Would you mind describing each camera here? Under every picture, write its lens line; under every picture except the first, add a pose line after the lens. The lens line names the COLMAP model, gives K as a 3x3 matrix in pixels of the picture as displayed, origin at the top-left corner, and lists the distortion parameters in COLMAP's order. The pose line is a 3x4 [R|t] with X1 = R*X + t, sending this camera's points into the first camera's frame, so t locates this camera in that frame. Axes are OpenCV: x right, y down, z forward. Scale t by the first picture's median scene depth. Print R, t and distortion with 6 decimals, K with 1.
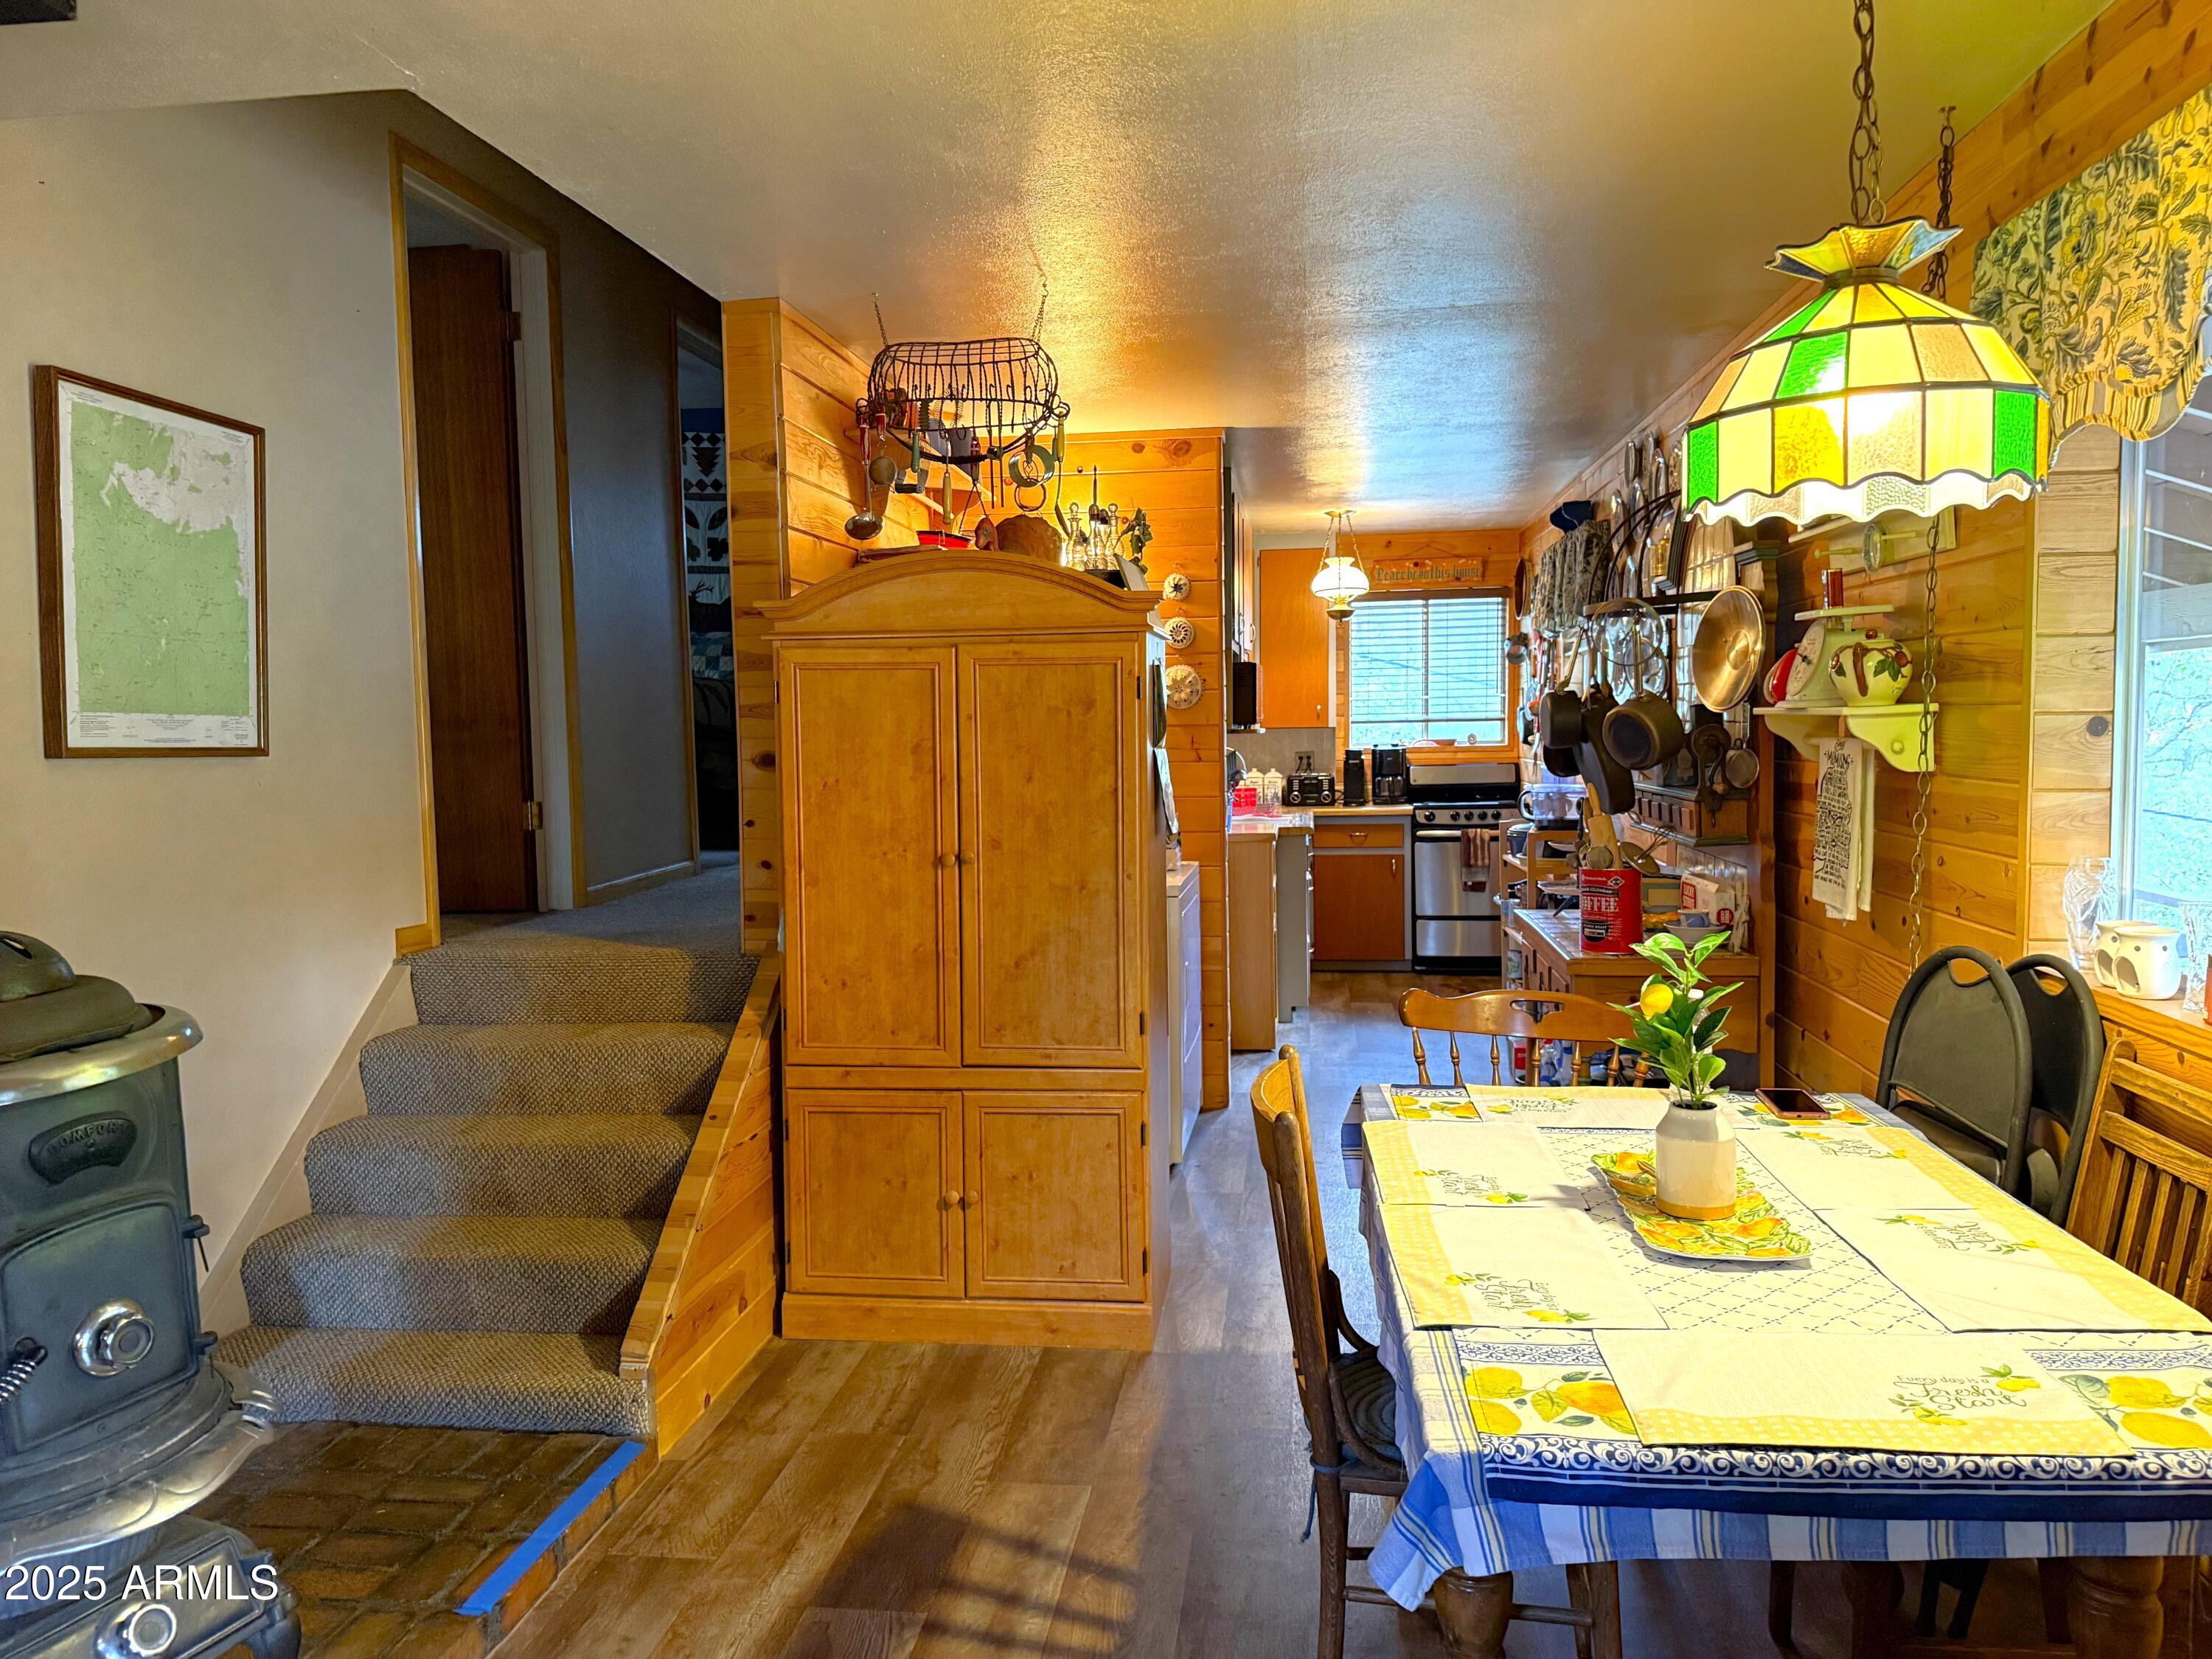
lens RADIAL K [[1569.7, 0, 1106.0], [0, 1569.7, 829.5], [0, 0, 1]] dist [0.164115, -0.306144]
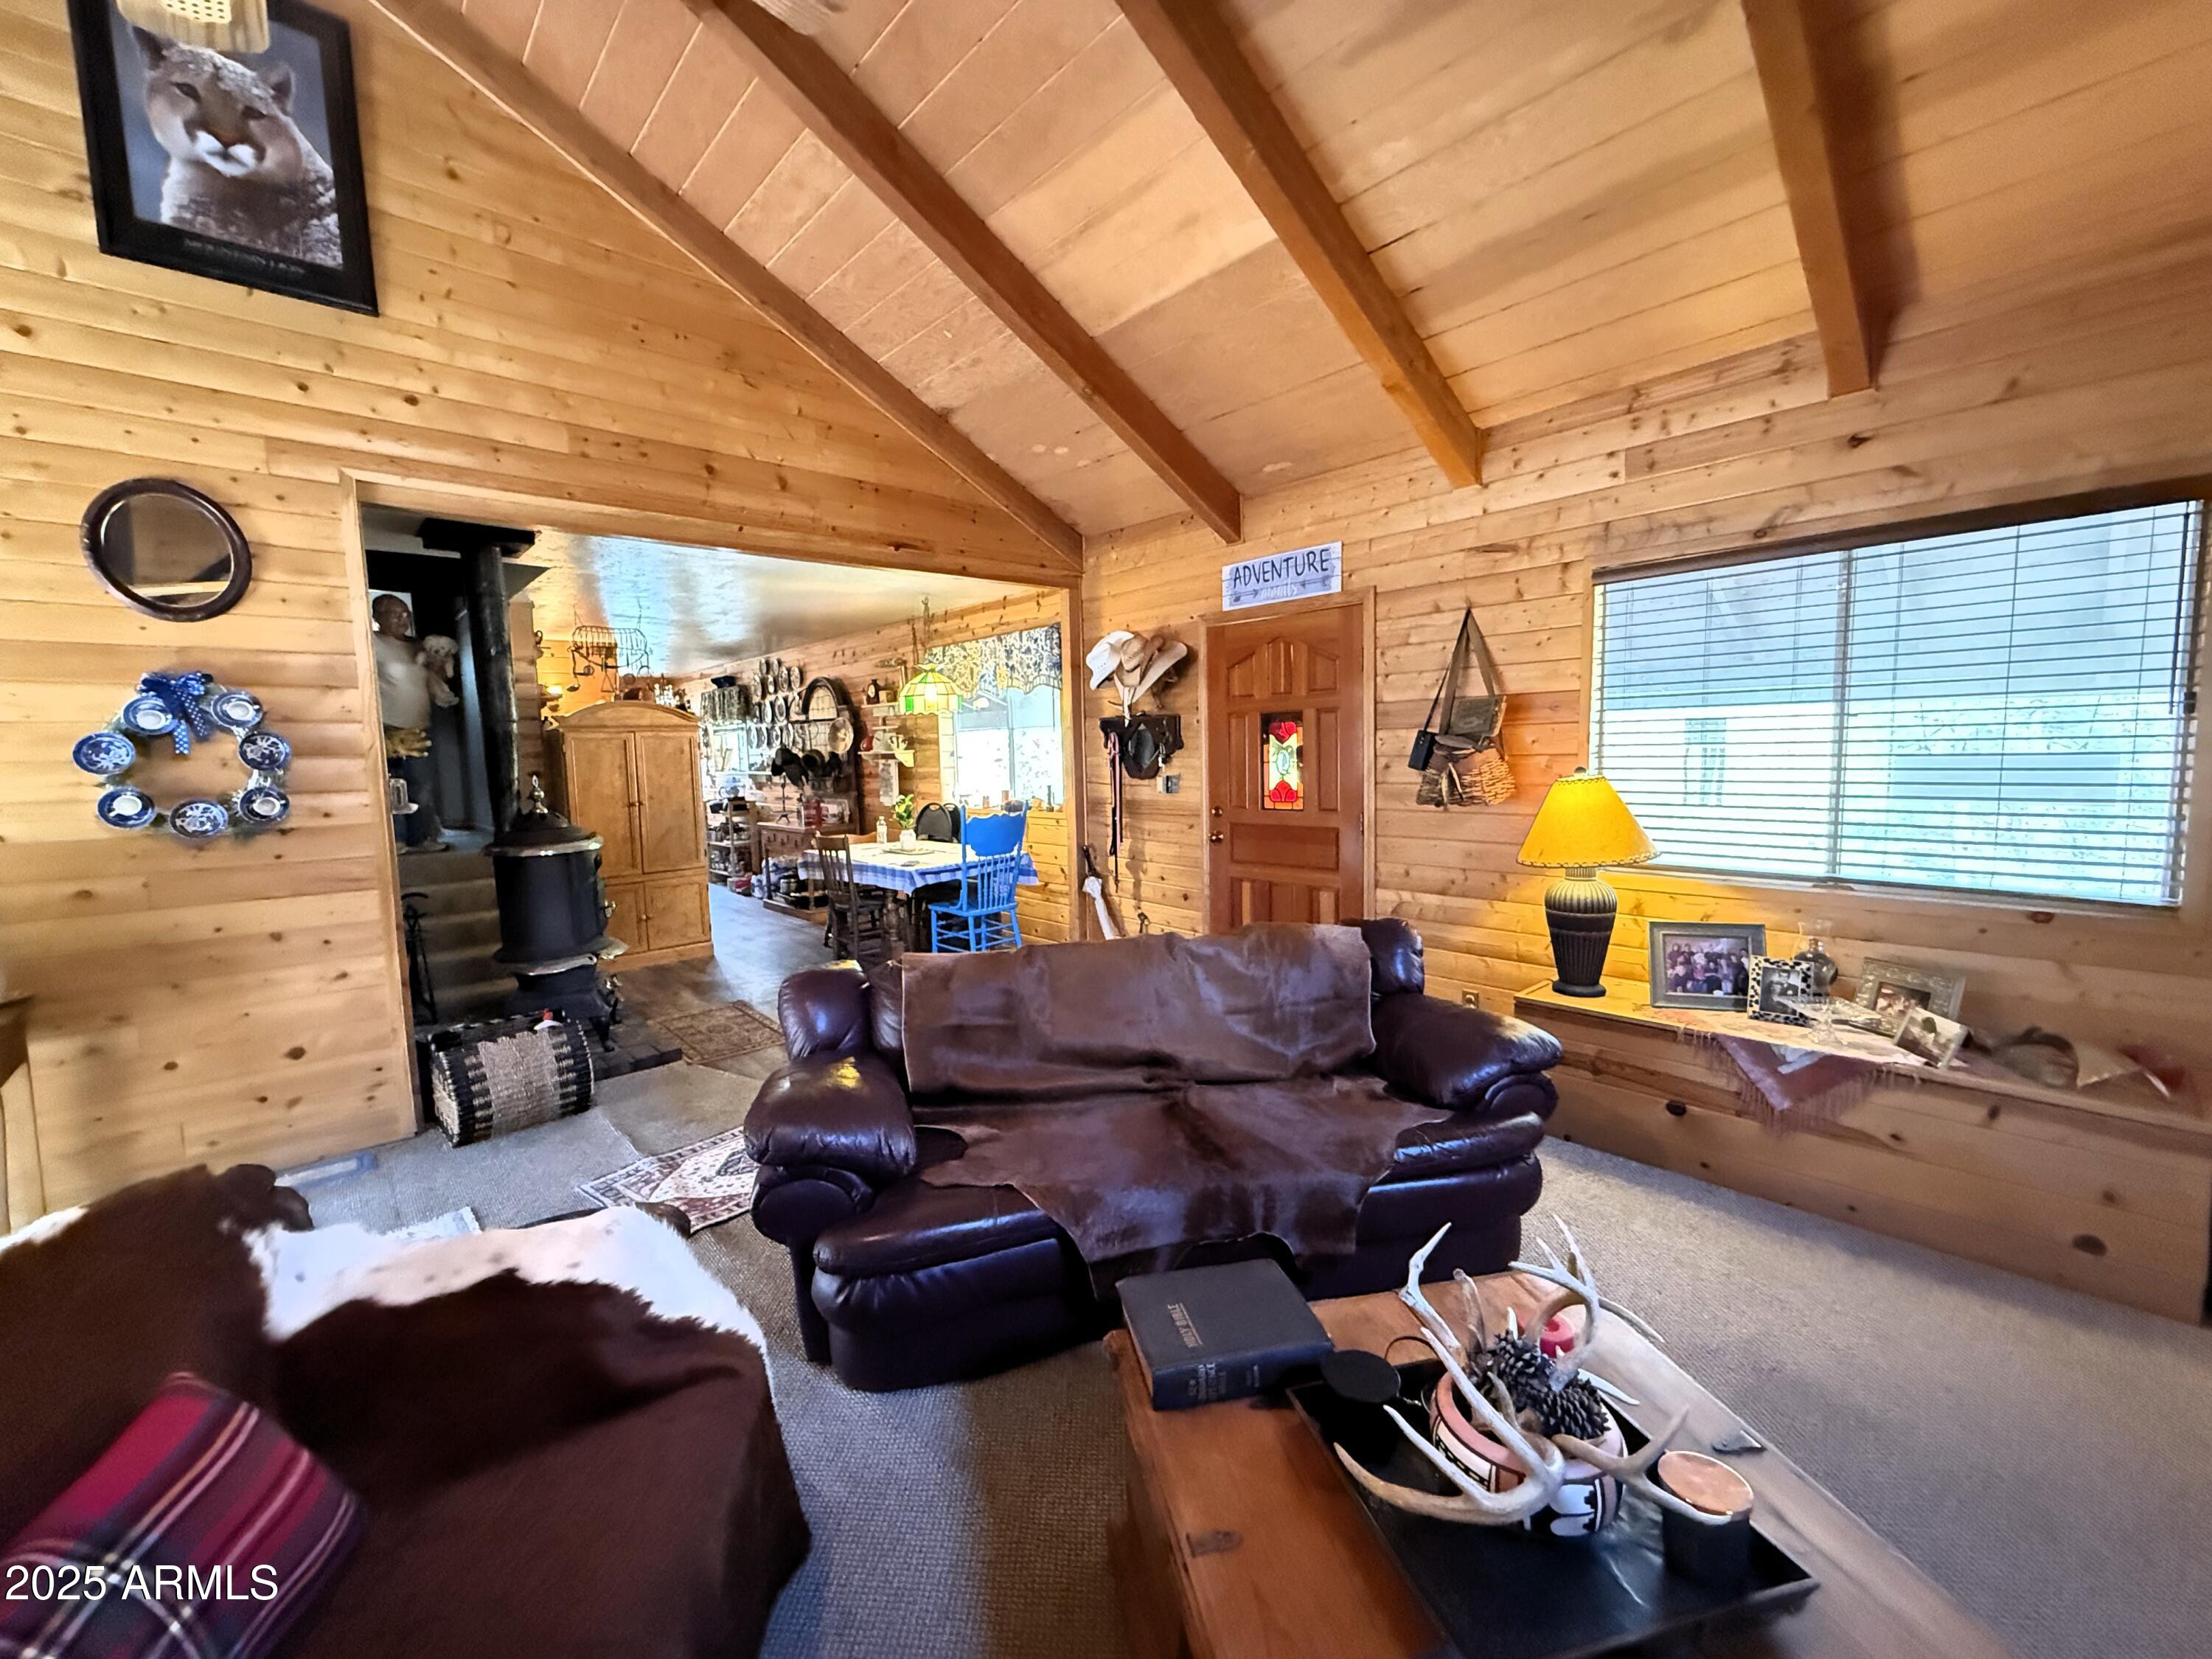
lens RADIAL K [[894.4, 0, 1093.5], [0, 894.4, 828.5], [0, 0, 1]] dist [-0.002465, 0.000081]
pose [[0.651751, -0.069170, 0.755272, -0.797172], [0.068665, 0.997124, 0.032066, 0.068693], [-0.755318, 0.030962, 0.654626, -0.736884]]
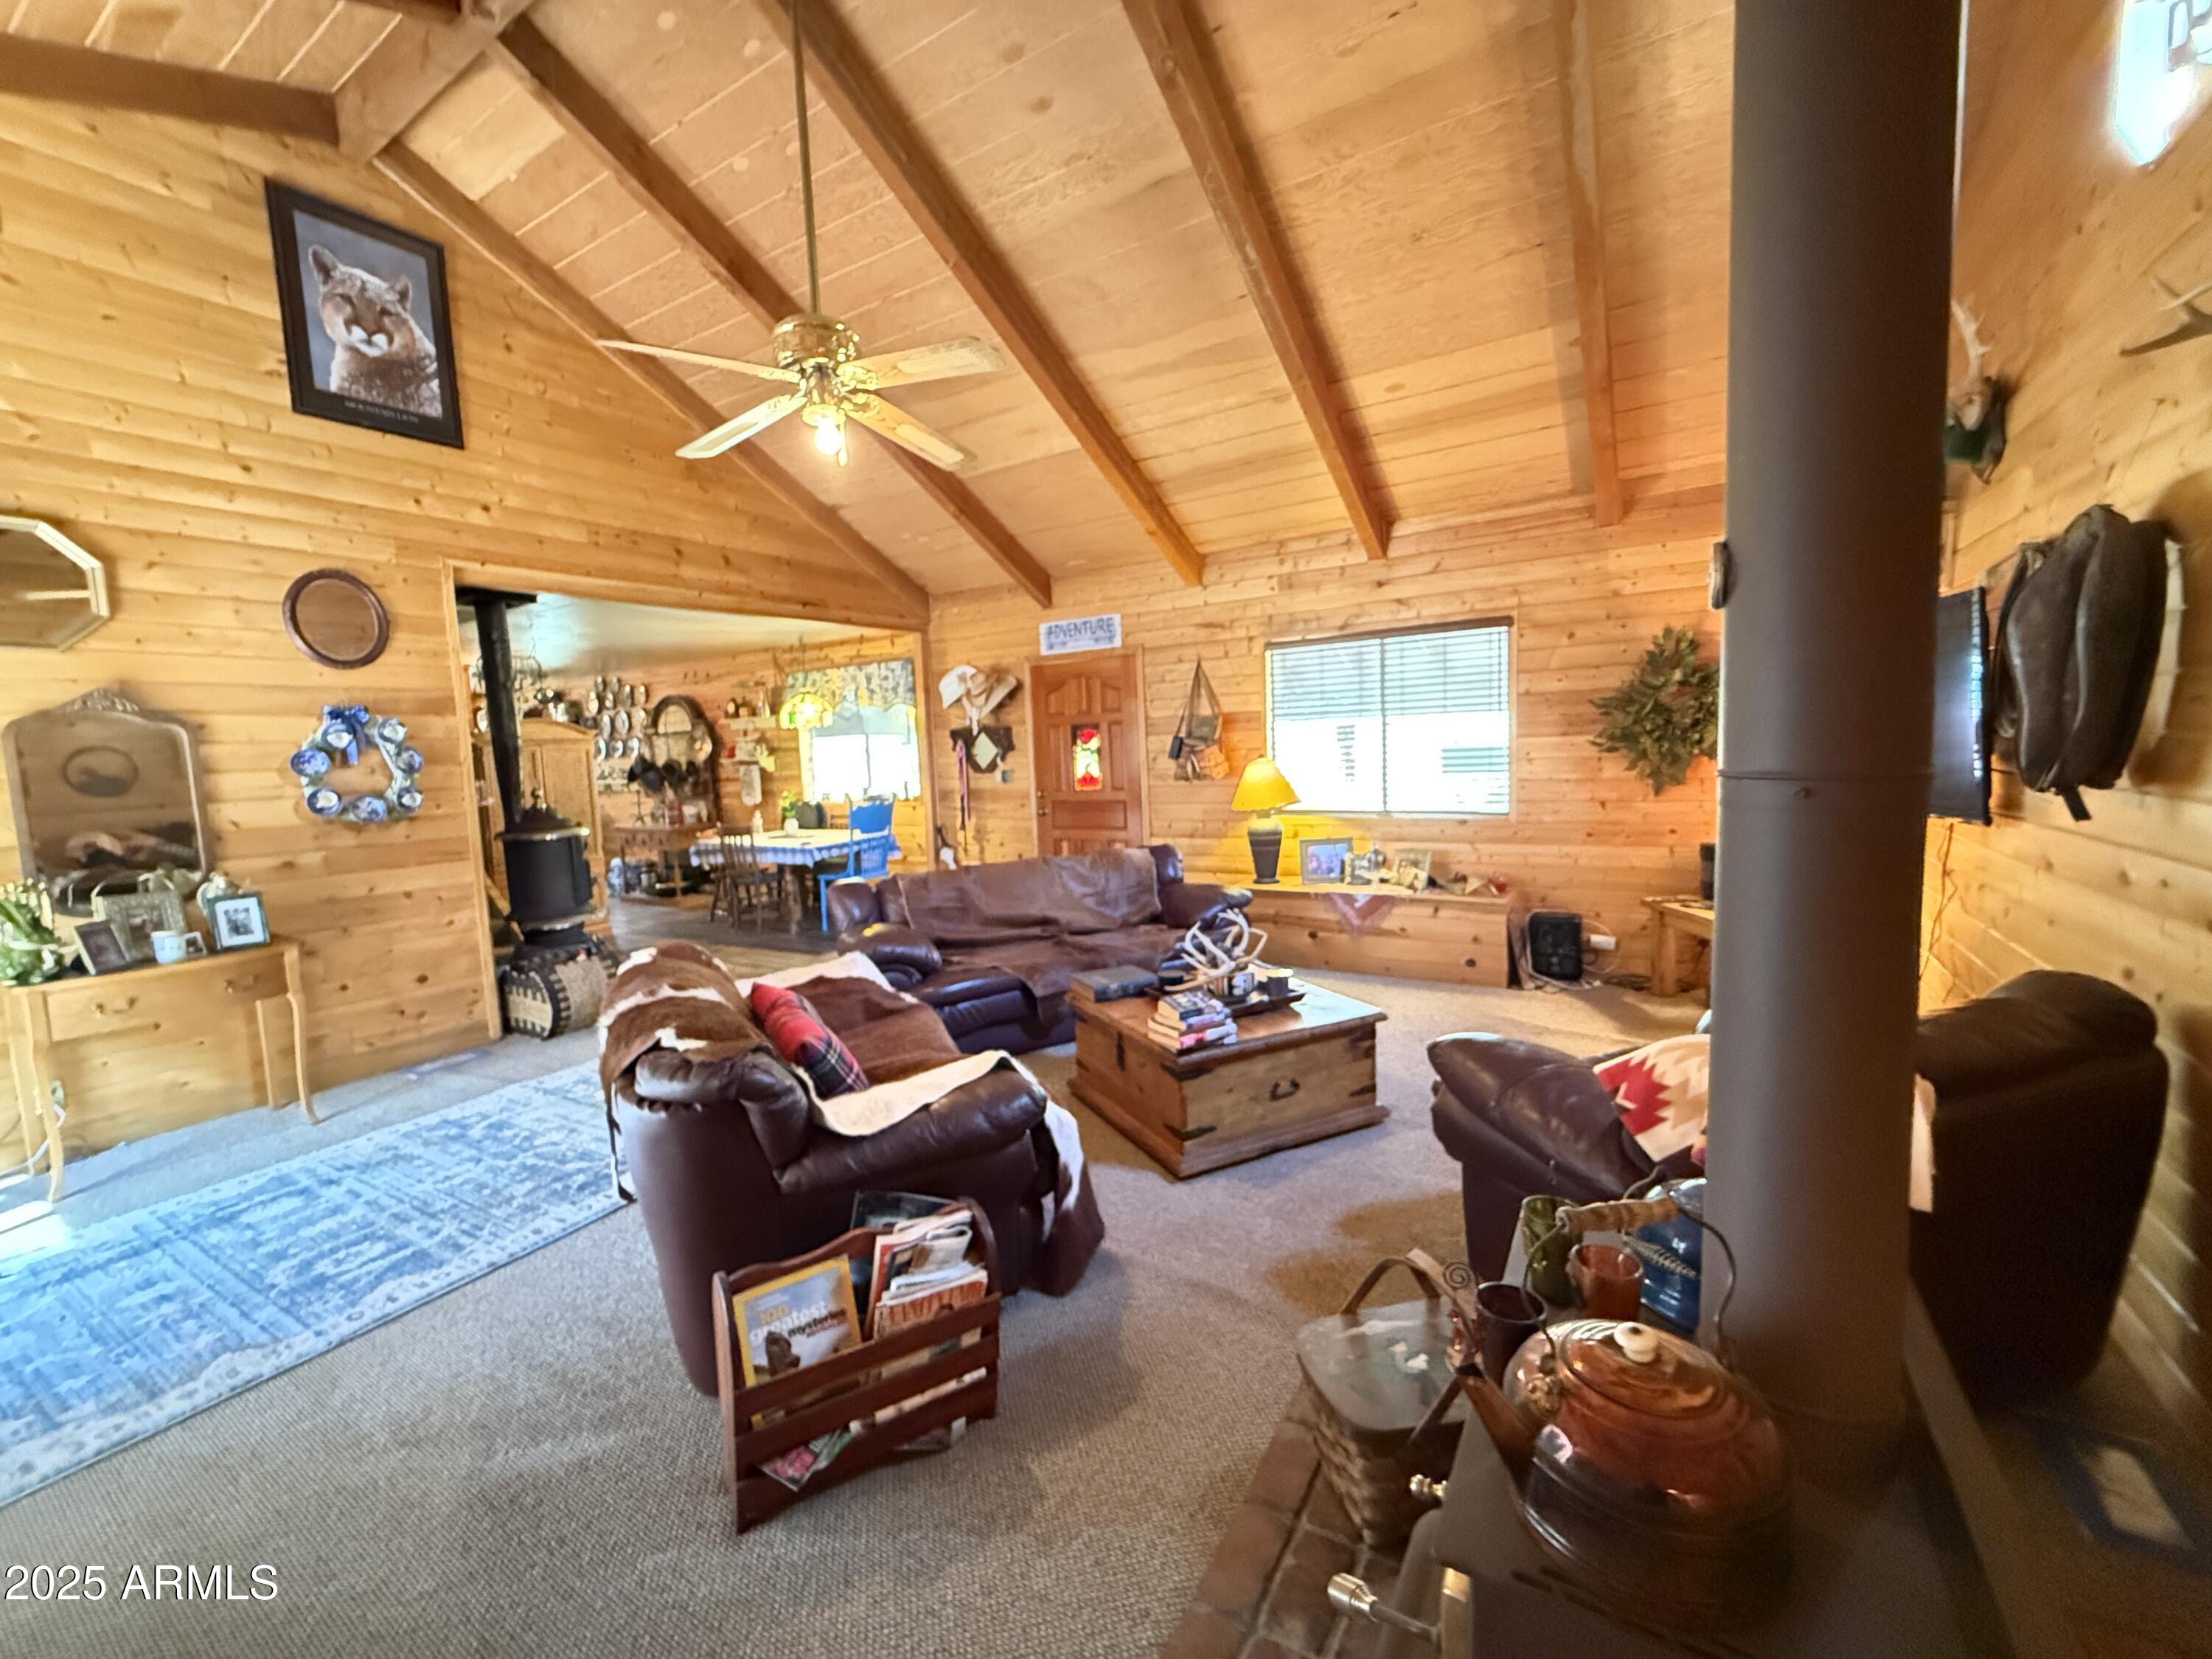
lens RADIAL K [[905.3, 0, 1106.0], [0, 905.3, 829.5], [0, 0, 1]] dist [-0.009445, 0.000294]
pose [[0.413211, -0.085232, 0.906638, -1.367741], [0.100325, 0.993811, 0.047702, 0.096114], [-0.905092, 0.071247, 0.419204, -0.931533]]
